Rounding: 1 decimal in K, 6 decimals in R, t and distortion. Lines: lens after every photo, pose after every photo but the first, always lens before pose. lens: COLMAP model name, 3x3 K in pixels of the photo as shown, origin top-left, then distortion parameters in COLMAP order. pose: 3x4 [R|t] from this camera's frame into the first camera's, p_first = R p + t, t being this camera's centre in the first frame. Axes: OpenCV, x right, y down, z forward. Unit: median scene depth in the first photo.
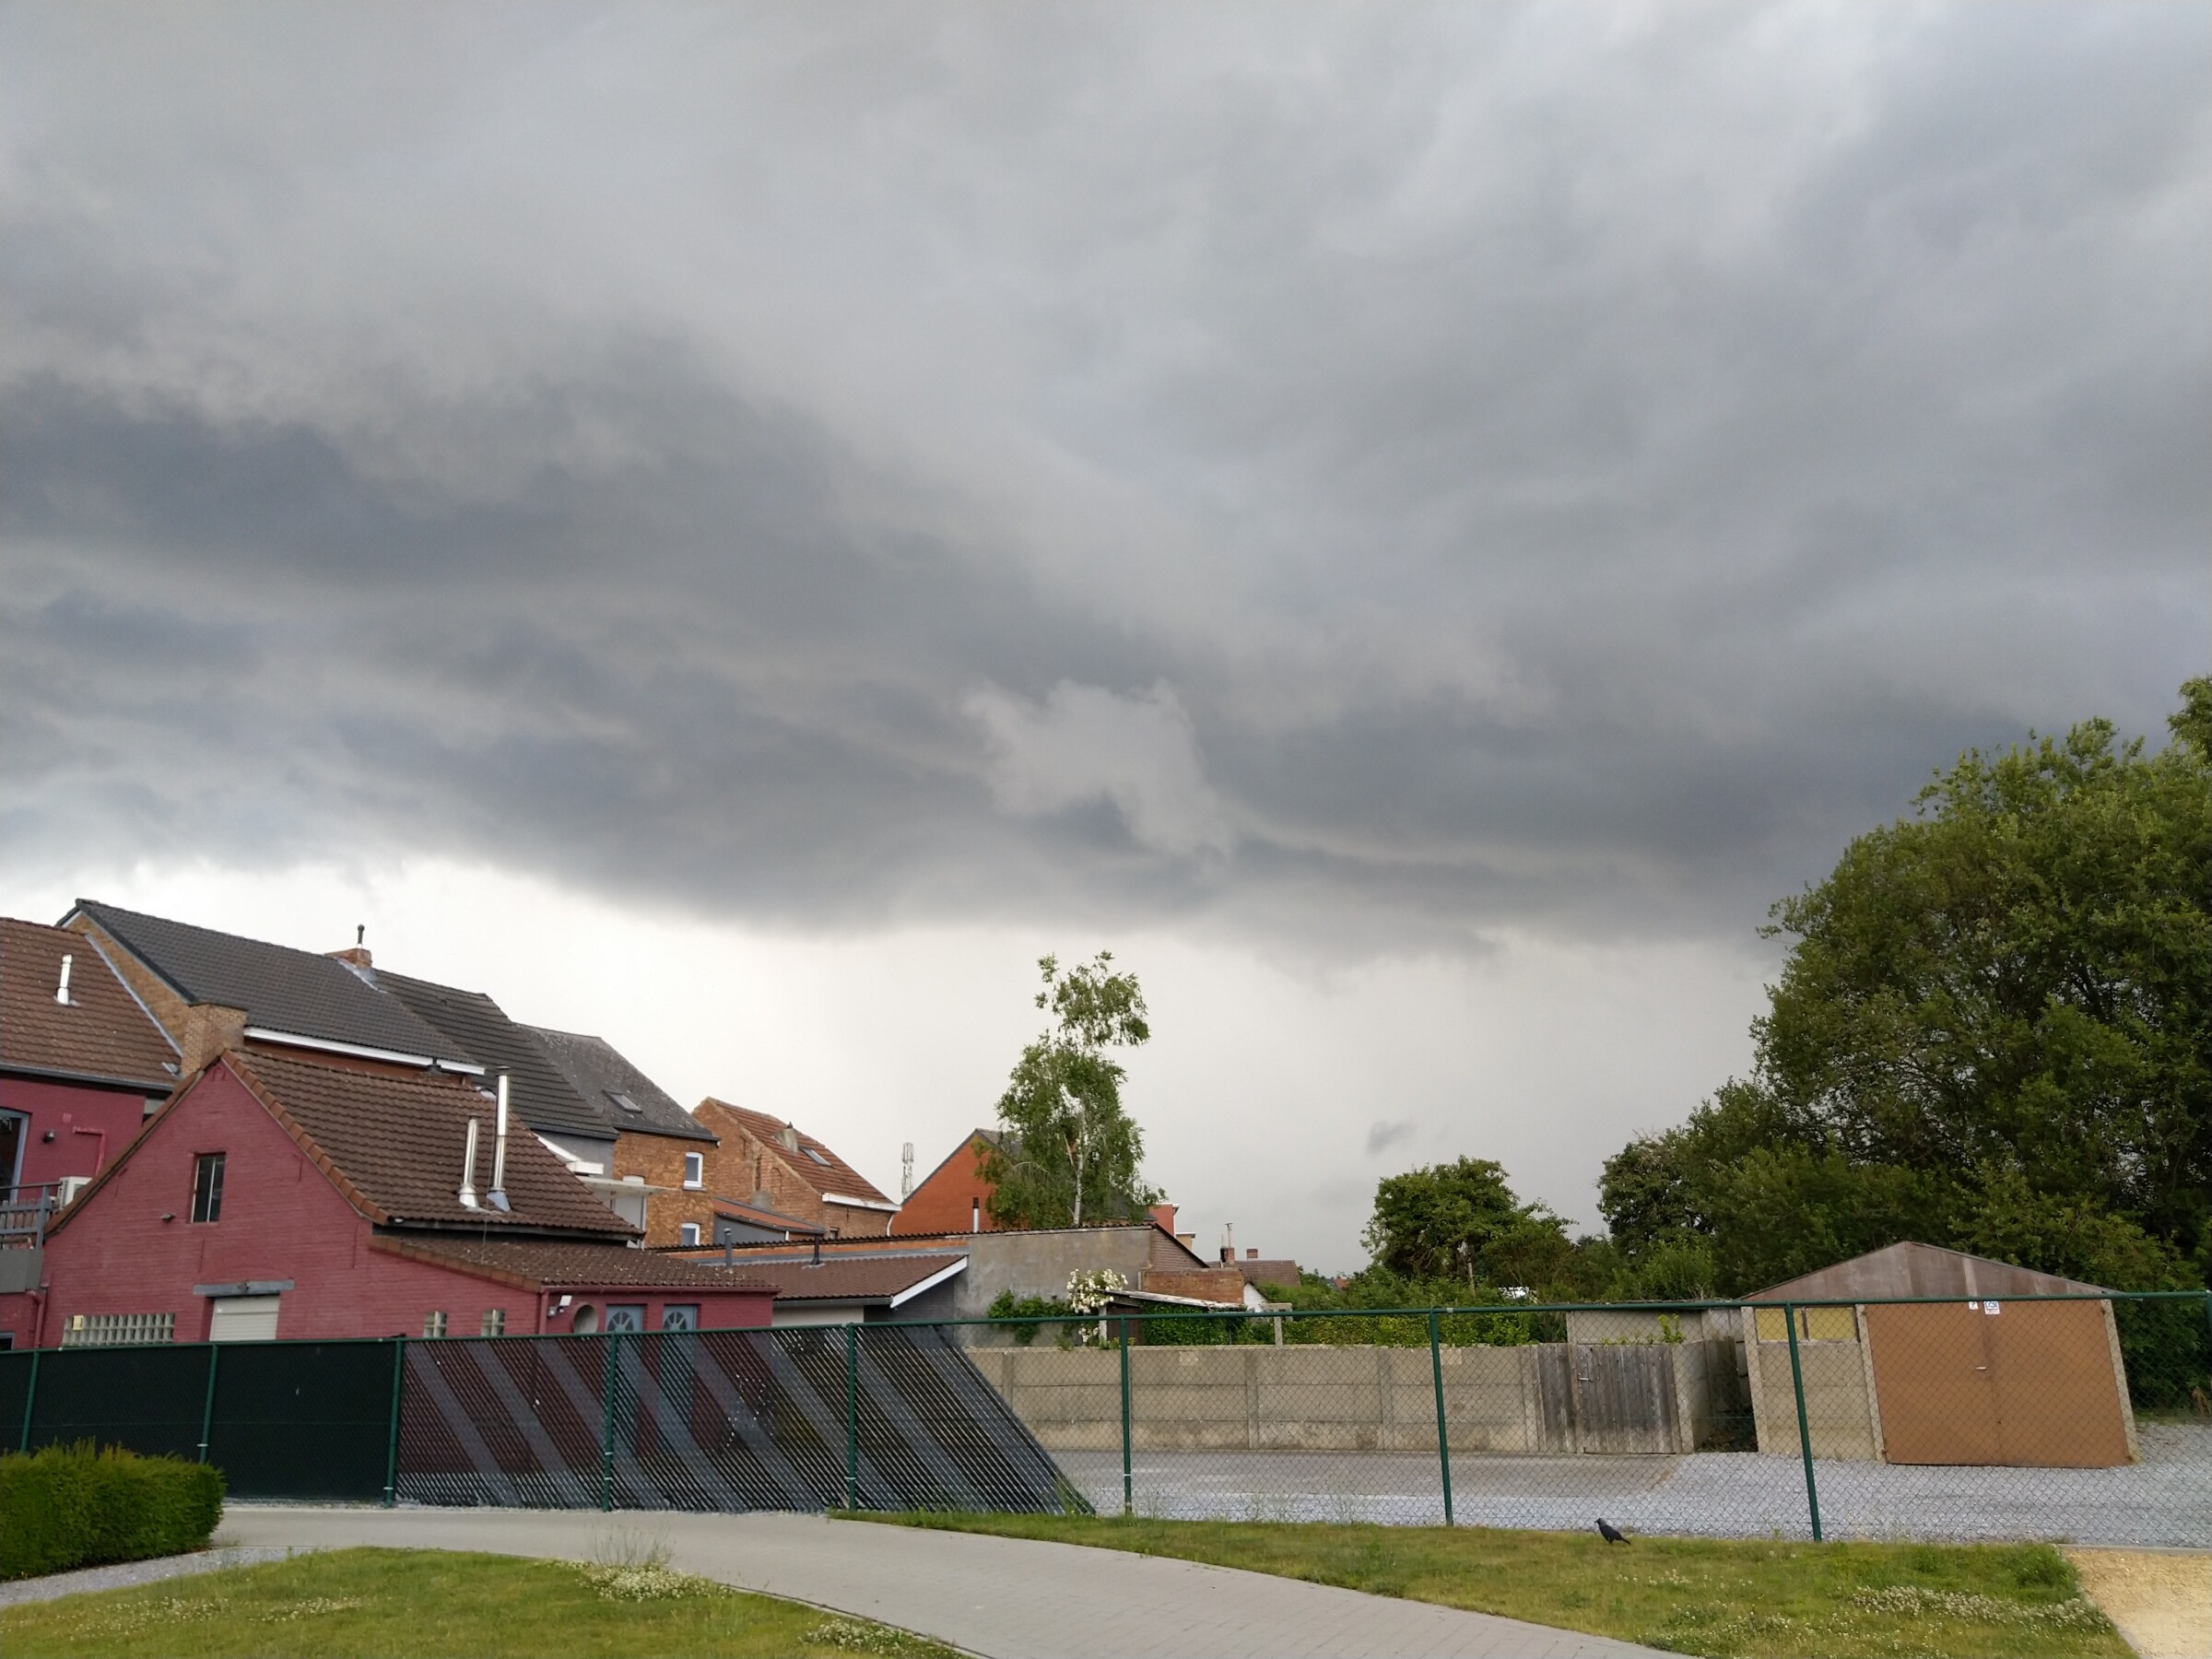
lens RADIAL K [[1677.0, 0, 1106.0], [0, 1677.0, 829.5], [0, 0, 1]] dist [0.086866, -0.135114]
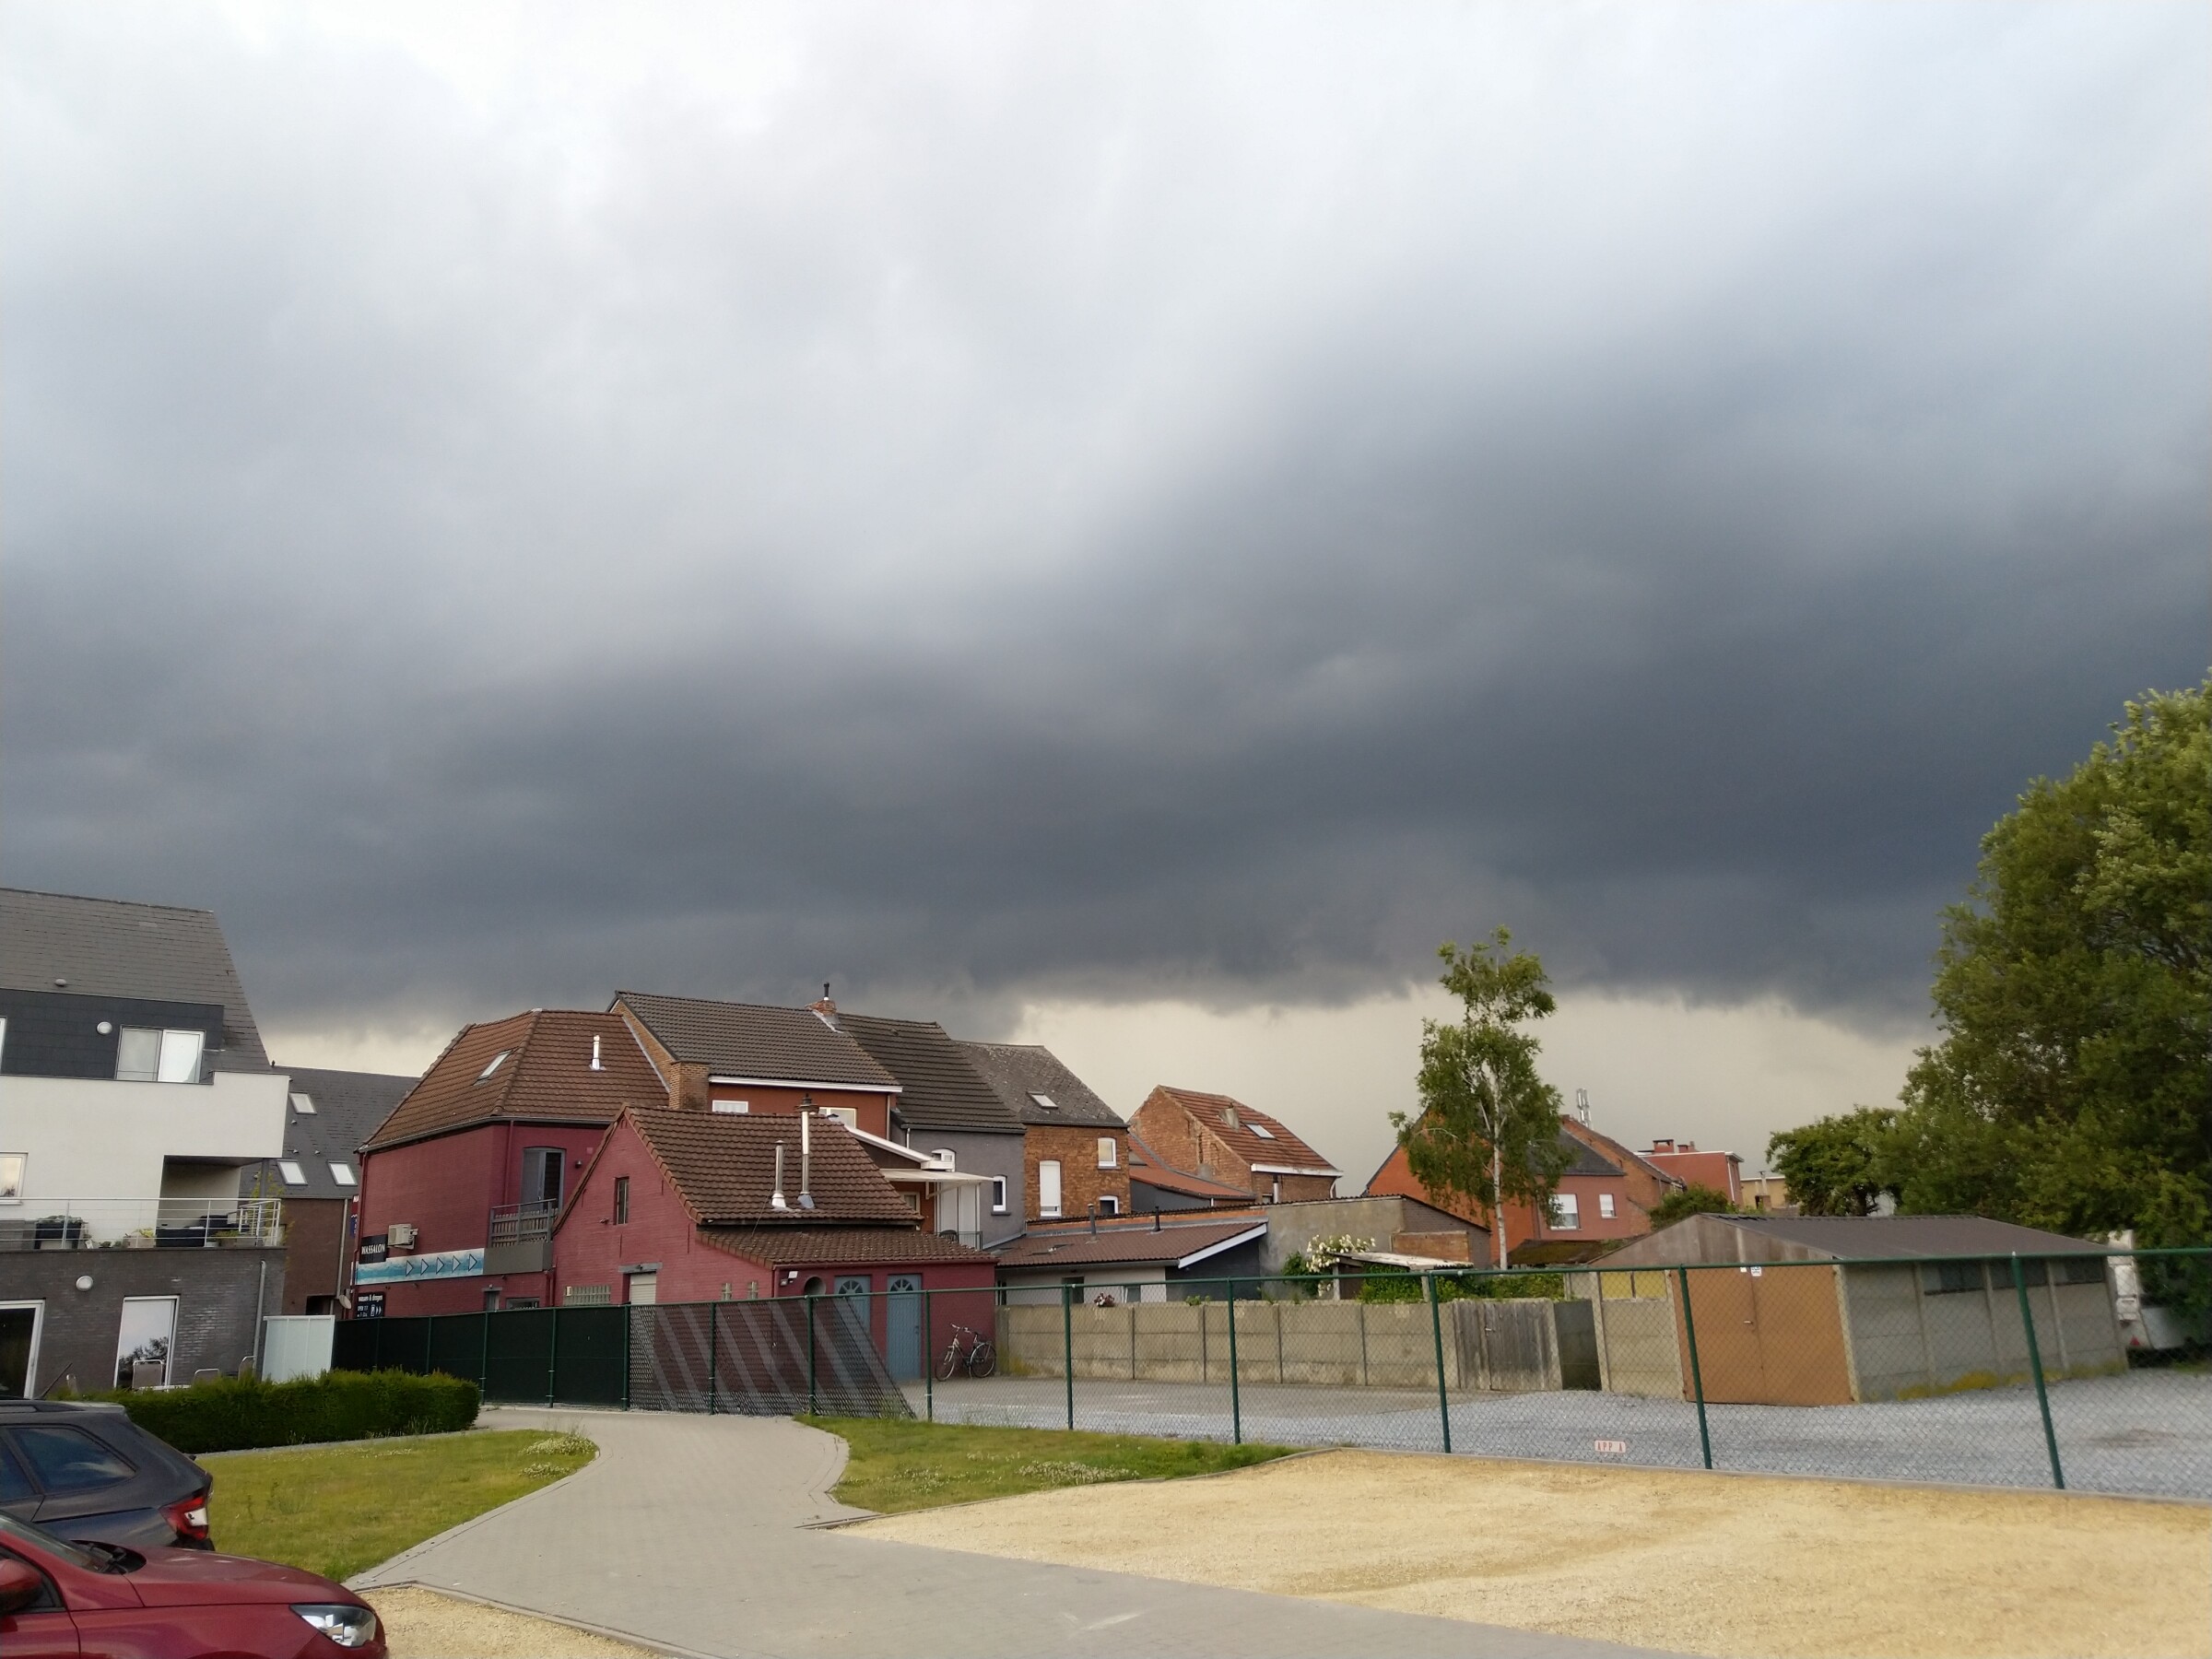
lens RADIAL K [[1677.0, 0, 1106.0], [0, 1677.0, 829.5], [0, 0, 1]] dist [0.086866, -0.135114]
pose [[0.910815, -0.116035, -0.396172, 0.470282], [0.128864, 0.991645, 0.005819, -0.065787], [0.392187, -0.056352, 0.918158, -0.180356]]
